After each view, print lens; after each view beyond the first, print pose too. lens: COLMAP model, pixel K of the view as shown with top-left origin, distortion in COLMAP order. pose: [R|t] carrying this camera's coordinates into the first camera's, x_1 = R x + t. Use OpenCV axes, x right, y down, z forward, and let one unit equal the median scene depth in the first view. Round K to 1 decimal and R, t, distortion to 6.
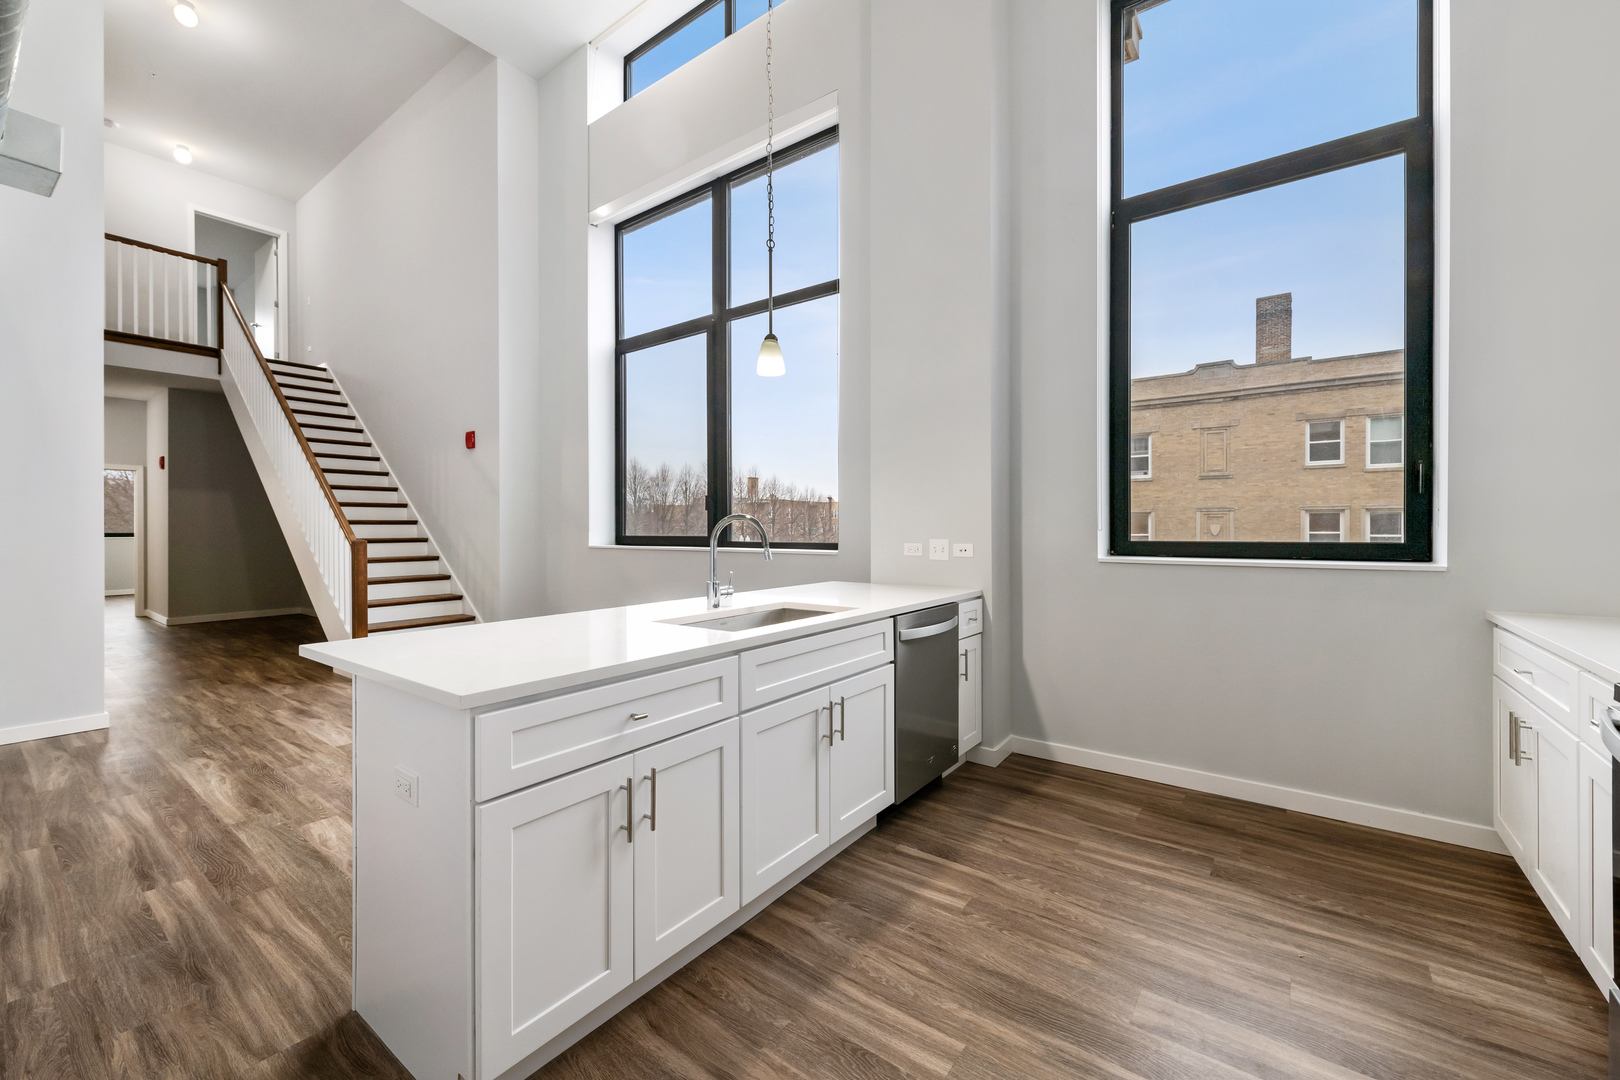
lens RADIAL K [[646.0, 0, 800.5], [0, 646.0, 536.5], [0, 0, 1]] dist [0.009765, -0.002837]
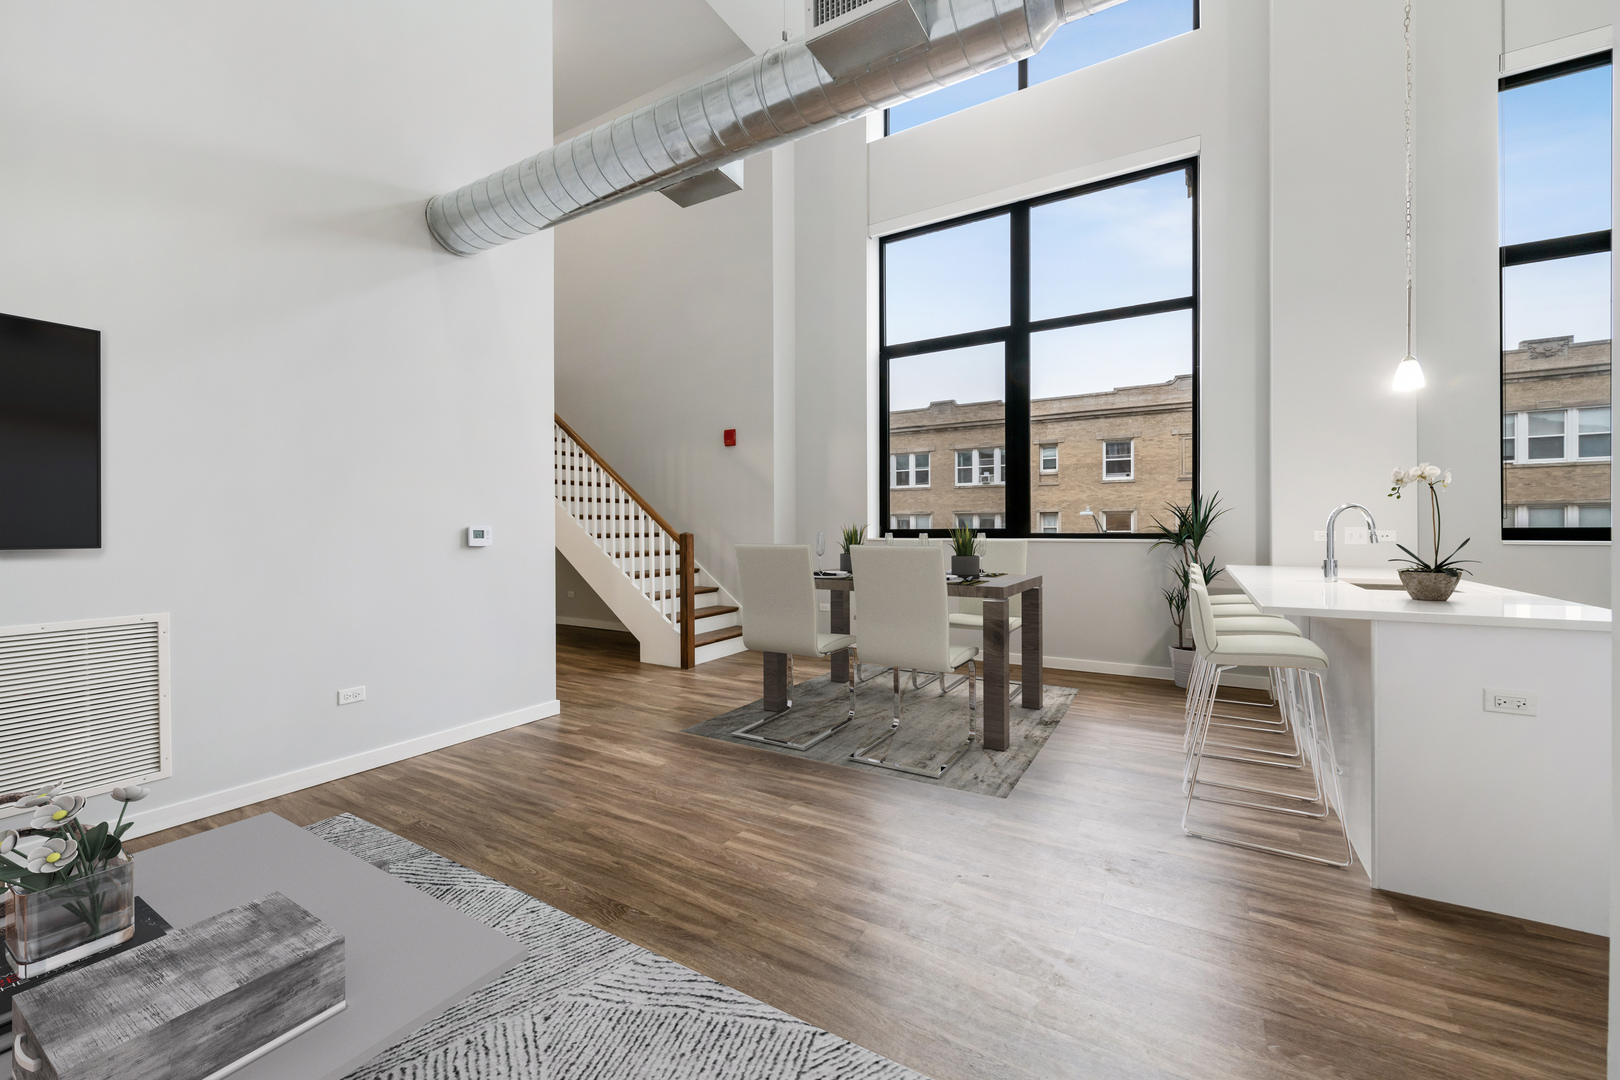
lens RADIAL K [[646.0, 0, 805.3], [0, 646.0, 527.5], [0, 0, 1]] dist [0.009765, -0.002837]
pose [[0.993810, -0.002673, 0.111062, -0.499075], [0.004265, 0.999891, -0.014101, 0.009967], [-0.111012, 0.014488, 0.993713, -0.037217]]
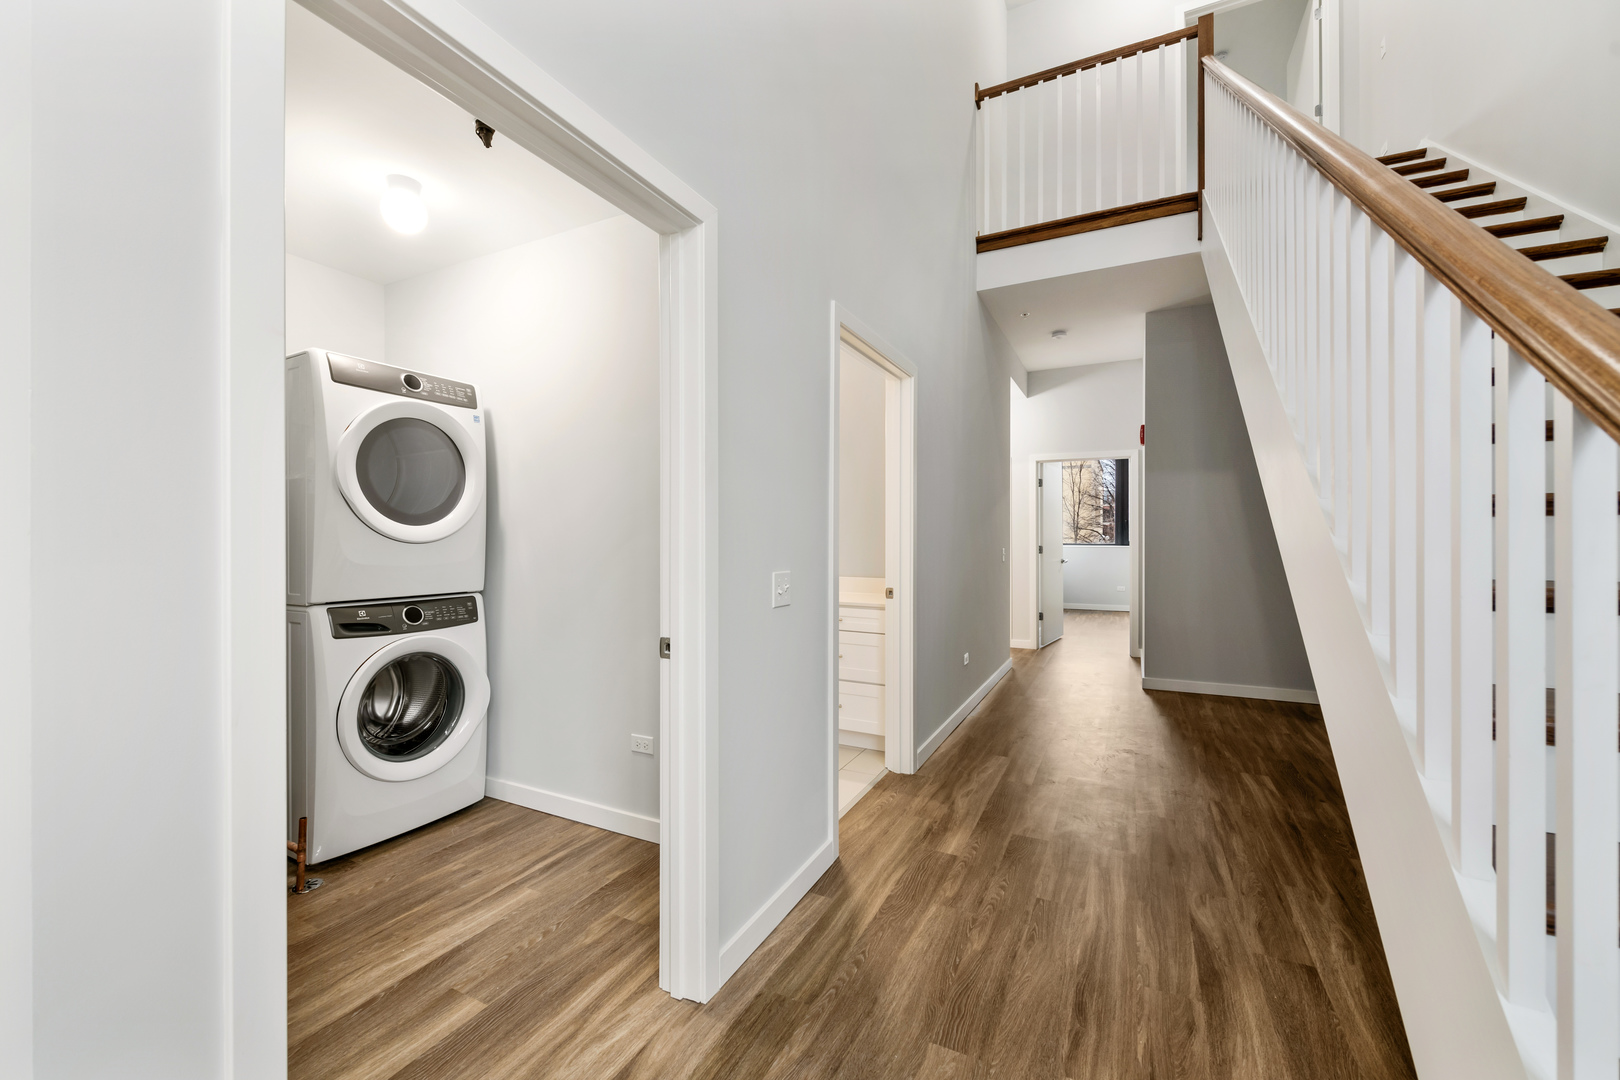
lens RADIAL K [[646.0, 0, 807.0], [0, 646.0, 532.2], [0, 0, 1]] dist [0.009765, -0.002837]
pose [[0.186445, -0.004961, -0.982453, -0.544287], [-0.012510, 0.999894, -0.007423, -0.009546], [0.982386, 0.013675, 0.186363, 0.734157]]
